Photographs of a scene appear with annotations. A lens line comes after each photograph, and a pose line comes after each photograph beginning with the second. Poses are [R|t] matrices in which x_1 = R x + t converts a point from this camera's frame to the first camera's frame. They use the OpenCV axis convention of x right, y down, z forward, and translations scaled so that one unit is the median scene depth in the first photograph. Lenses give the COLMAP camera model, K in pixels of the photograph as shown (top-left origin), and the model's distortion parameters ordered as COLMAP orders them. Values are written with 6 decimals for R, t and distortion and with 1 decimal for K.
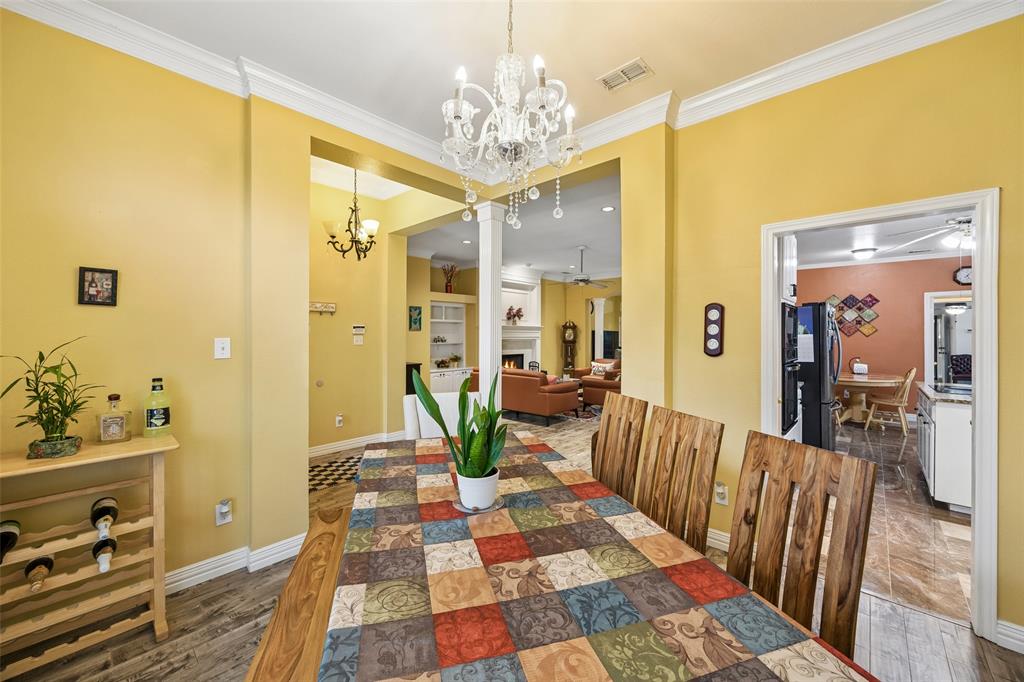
lens RADIAL K [[402.3, 0, 512.0], [0, 402.3, 341.0], [0, 0, 1]] dist [0.000031, 0.000009]
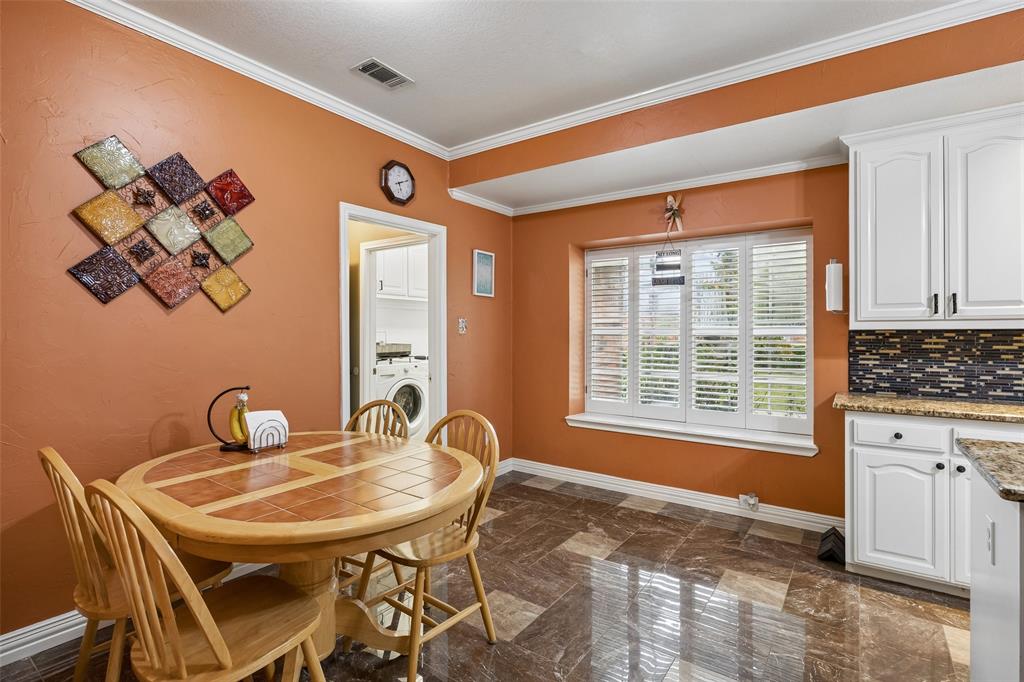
lens RADIAL K [[492.5, 0, 511.7], [0, 492.5, 328.7], [0, 0, 1]] dist [0.000076, 0.000015]
pose [[-0.123487, 0.001859, 0.992344, 0.504658], [0.010421, 0.999946, -0.000576, 0.004541], [-0.992291, 0.010271, -0.123500, 0.851379]]
